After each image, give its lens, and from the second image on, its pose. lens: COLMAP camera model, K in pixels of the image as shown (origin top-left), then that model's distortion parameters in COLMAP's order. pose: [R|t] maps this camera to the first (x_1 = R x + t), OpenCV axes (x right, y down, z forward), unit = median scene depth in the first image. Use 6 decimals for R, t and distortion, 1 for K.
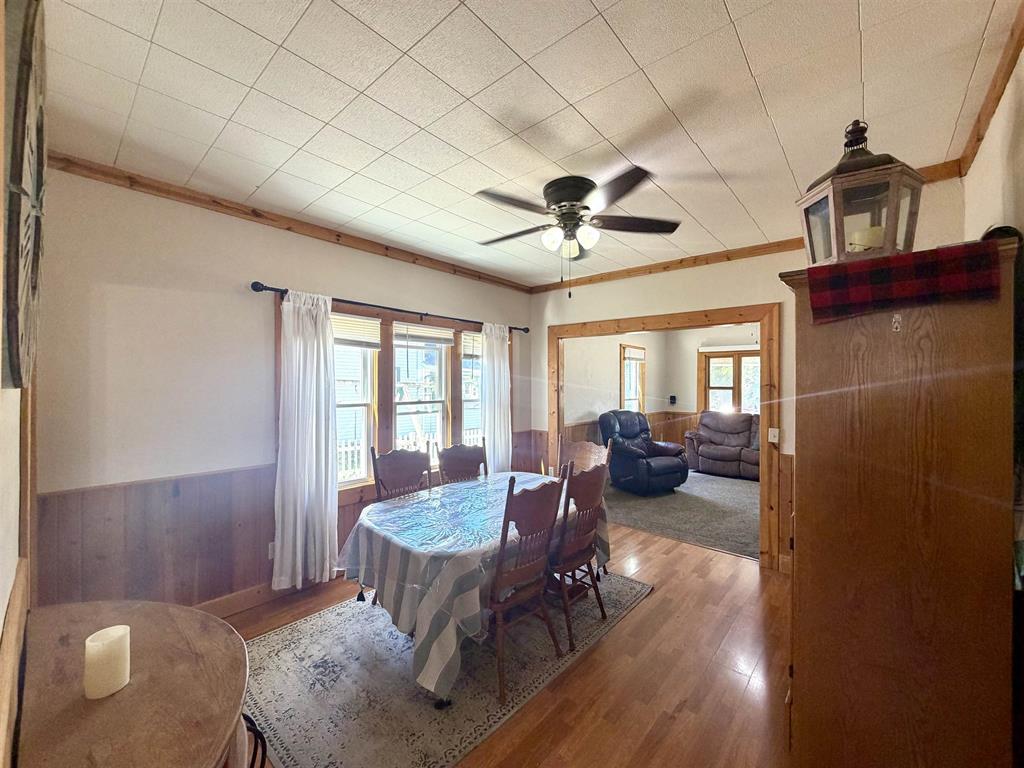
lens RADIAL K [[410.6, 0, 513.5], [0, 410.6, 382.6], [0, 0, 1]] dist [0.000160, 0.000000]
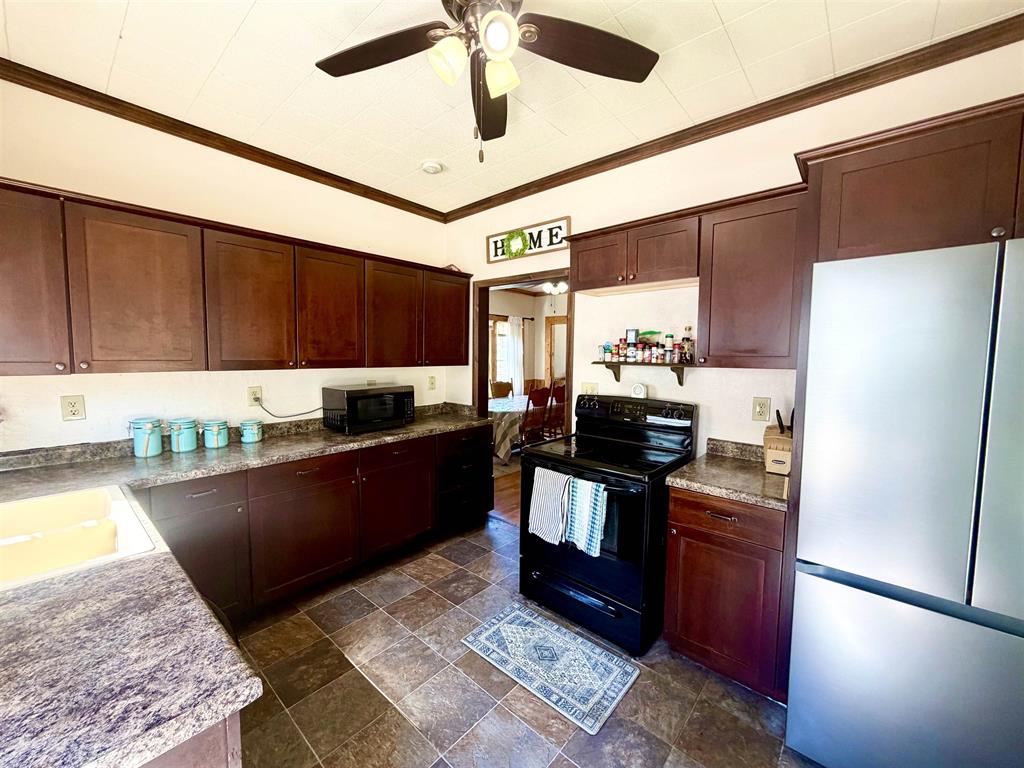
lens RADIAL K [[410.6, 0, 513.0], [0, 410.6, 382.4], [0, 0, 1]] dist [0.000160, 0.000000]
pose [[0.999938, 0.008773, 0.006926, -0.061471], [-0.009252, 0.997331, 0.072425, 0.009396], [-0.006272, -0.072484, 0.997350, -0.736212]]
